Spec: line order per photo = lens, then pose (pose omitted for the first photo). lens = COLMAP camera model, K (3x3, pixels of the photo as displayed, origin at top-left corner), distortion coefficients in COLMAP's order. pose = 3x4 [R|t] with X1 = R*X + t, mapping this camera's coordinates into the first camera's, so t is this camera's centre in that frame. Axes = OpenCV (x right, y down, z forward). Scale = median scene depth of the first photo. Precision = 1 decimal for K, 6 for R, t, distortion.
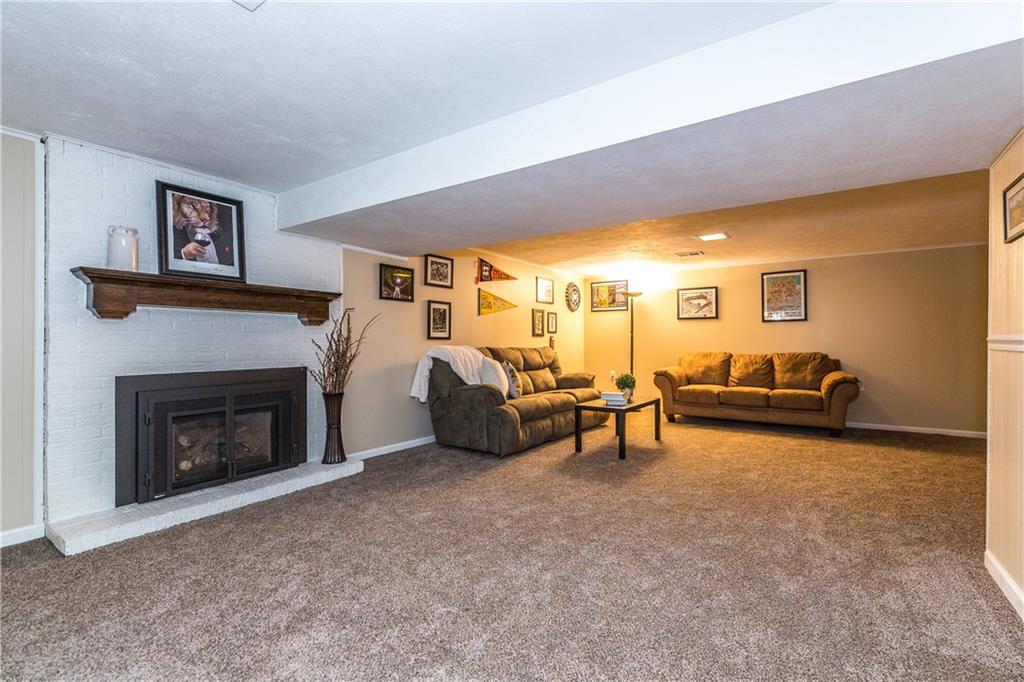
lens RADIAL K [[450.7, 0, 511.6], [0, 450.7, 339.2], [0, 0, 1]] dist [-0.005212, -0.000821]
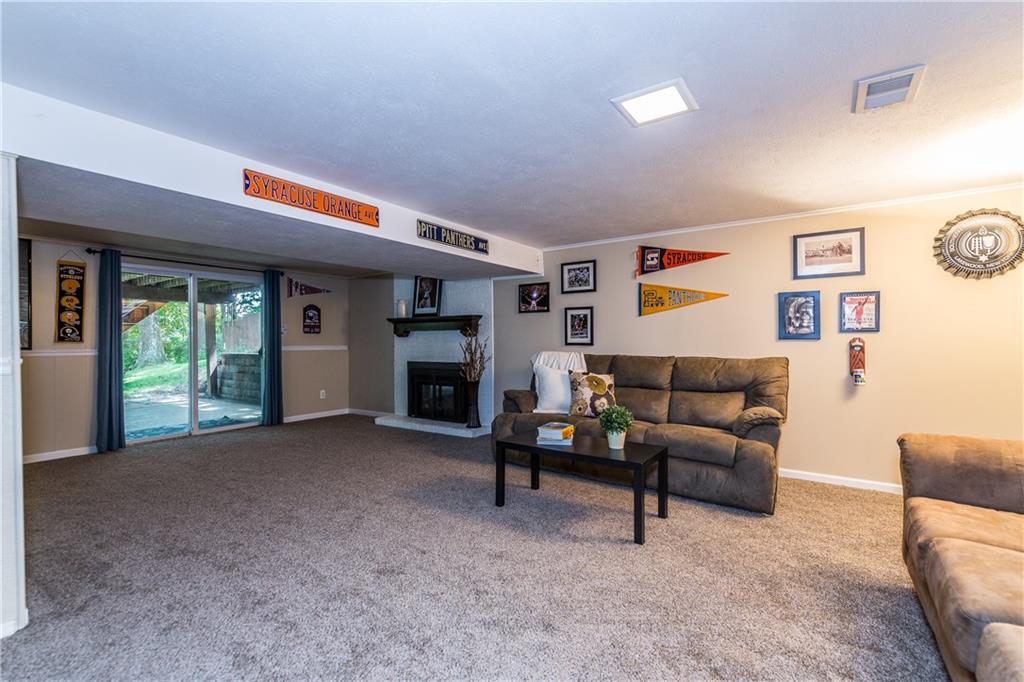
lens RADIAL K [[450.7, 0, 511.6], [0, 450.7, 344.9], [0, 0, 1]] dist [-0.005212, -0.000821]
pose [[-0.000604, 0.005433, -0.999985, 0.848489], [0.006941, 0.999961, 0.005429, -0.007166], [0.999976, -0.006937, -0.000642, 0.862574]]
